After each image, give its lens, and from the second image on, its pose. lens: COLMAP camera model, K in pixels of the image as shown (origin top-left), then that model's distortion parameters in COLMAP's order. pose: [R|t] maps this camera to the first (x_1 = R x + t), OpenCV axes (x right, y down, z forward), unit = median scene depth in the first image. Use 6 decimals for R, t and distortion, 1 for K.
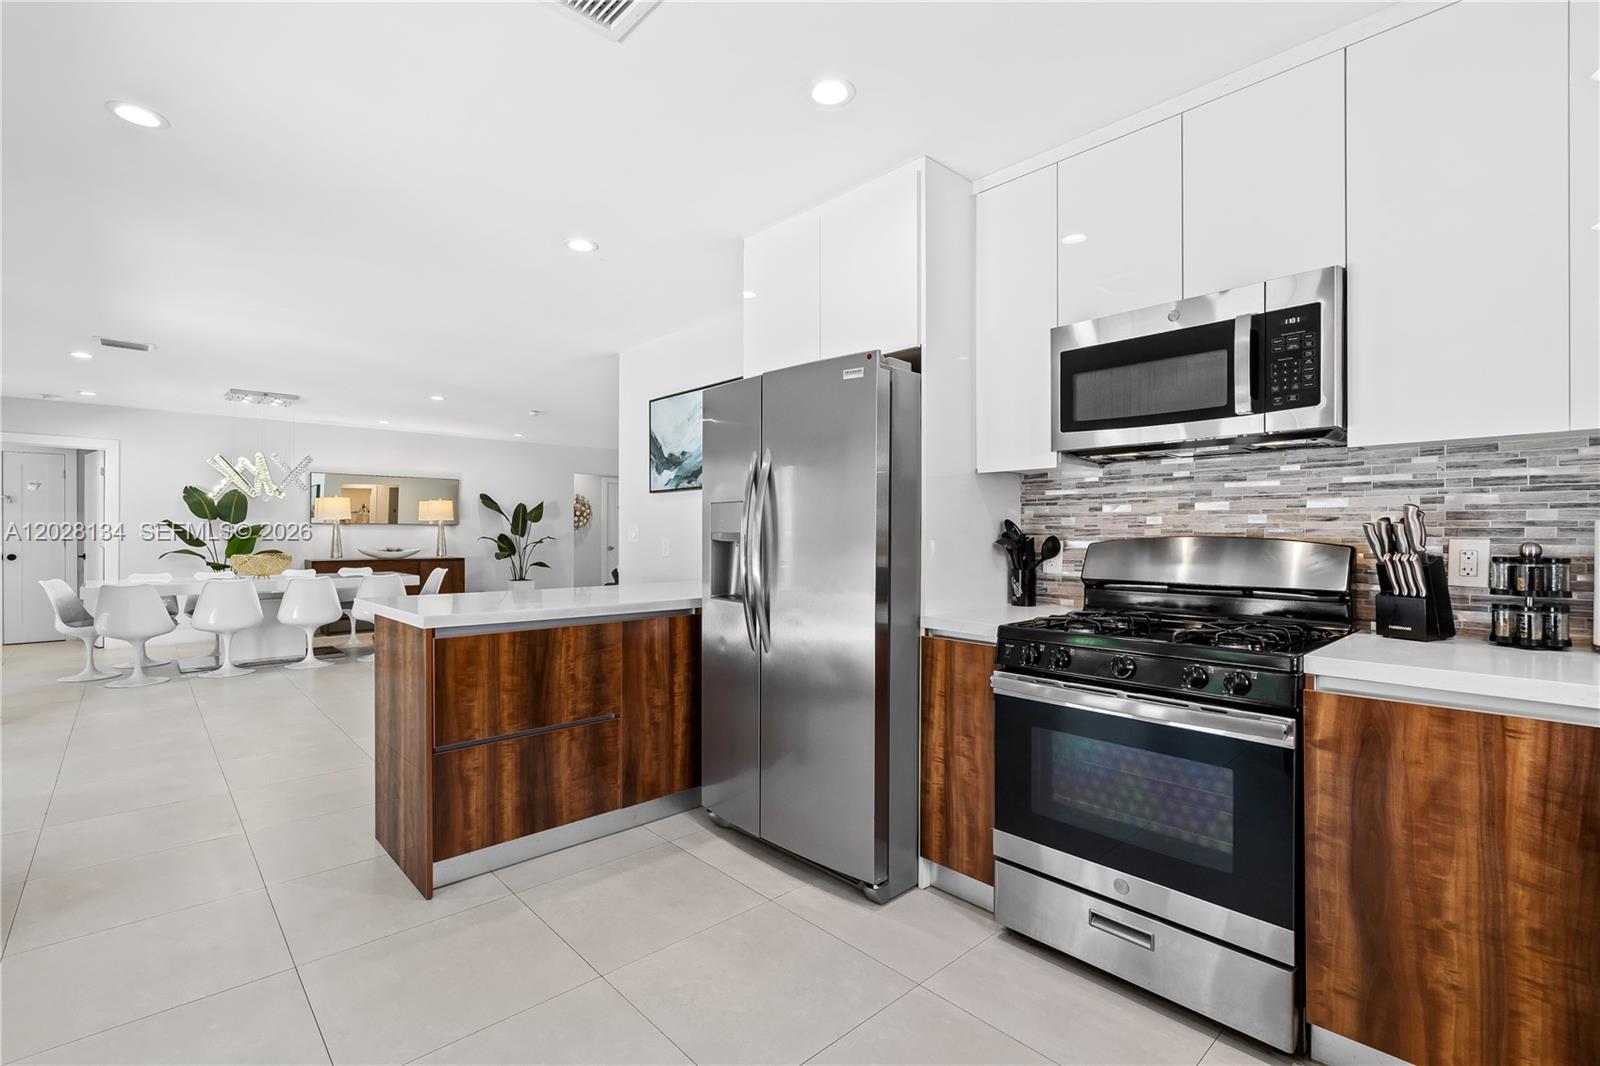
lens RADIAL K [[726.0, 0, 795.0], [0, 726.0, 531.9], [0, 0, 1]] dist [-0.010002, 0.005536]
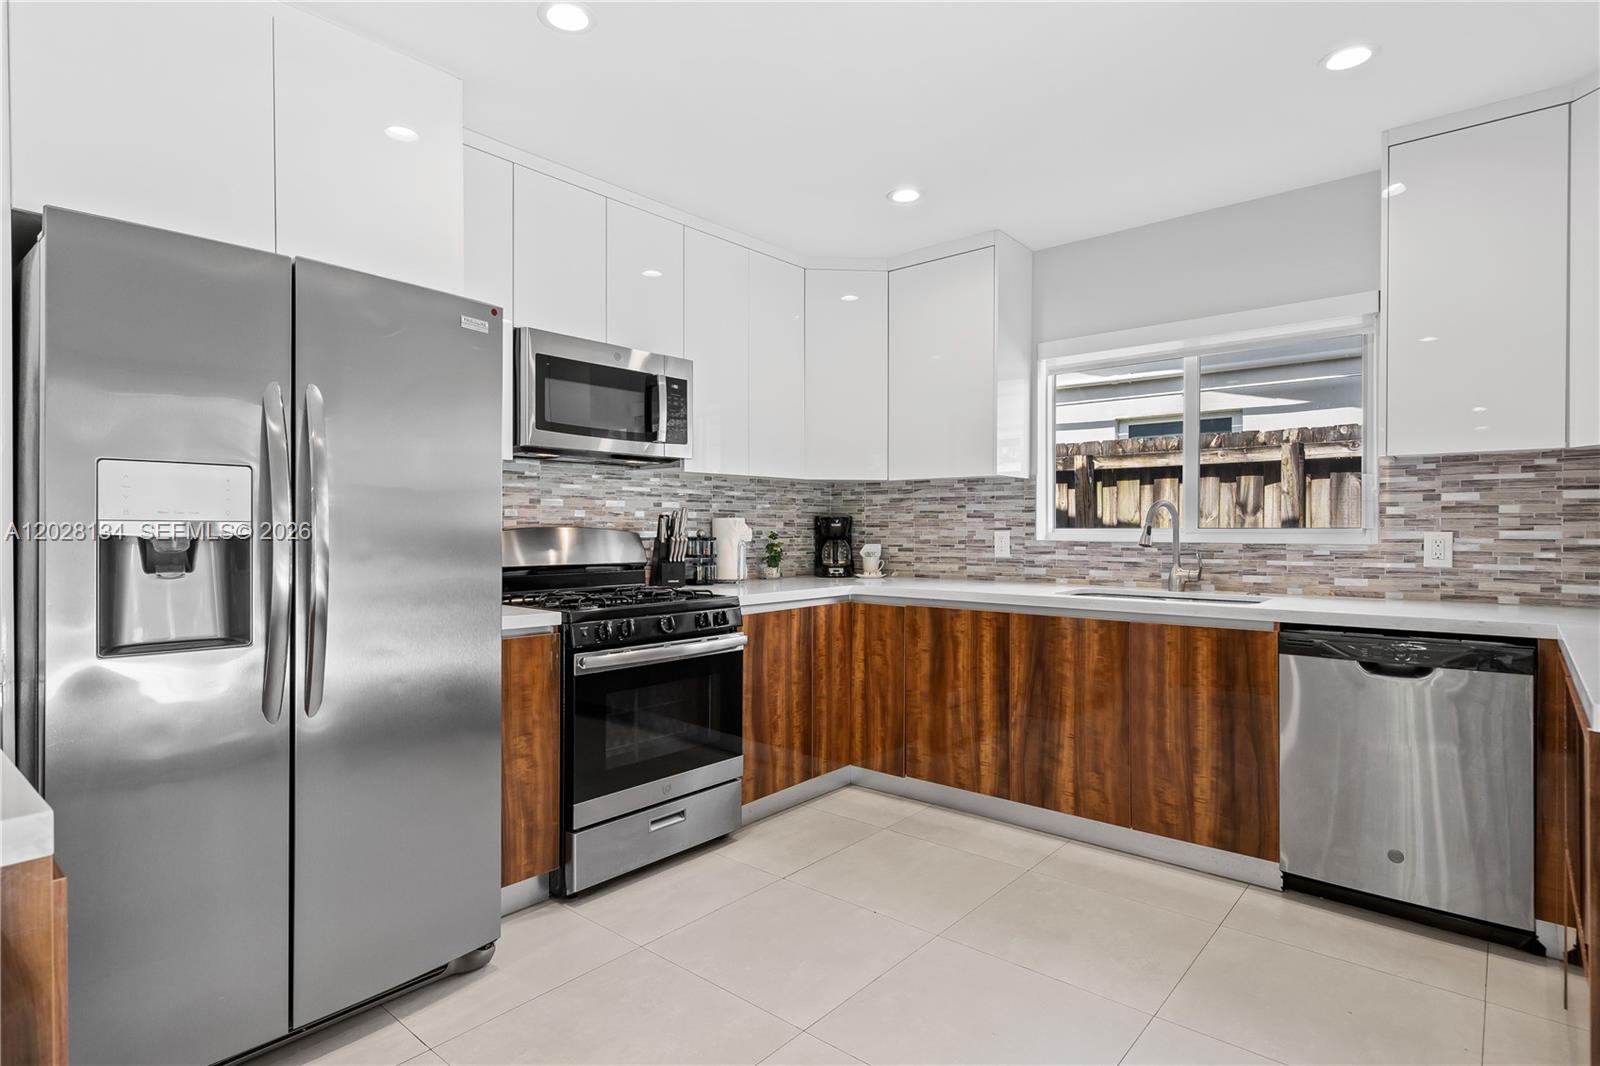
lens RADIAL K [[844.8, 0, 781.1], [0, 844.8, 529.4], [0, 0, 1]] dist [0.002105, 0.004033]
pose [[-0.116969, -0.003274, 0.993130, -0.429142], [-0.003163, 0.999991, 0.002924, 0.002477], [-0.993131, -0.002800, -0.116978, 0.373000]]
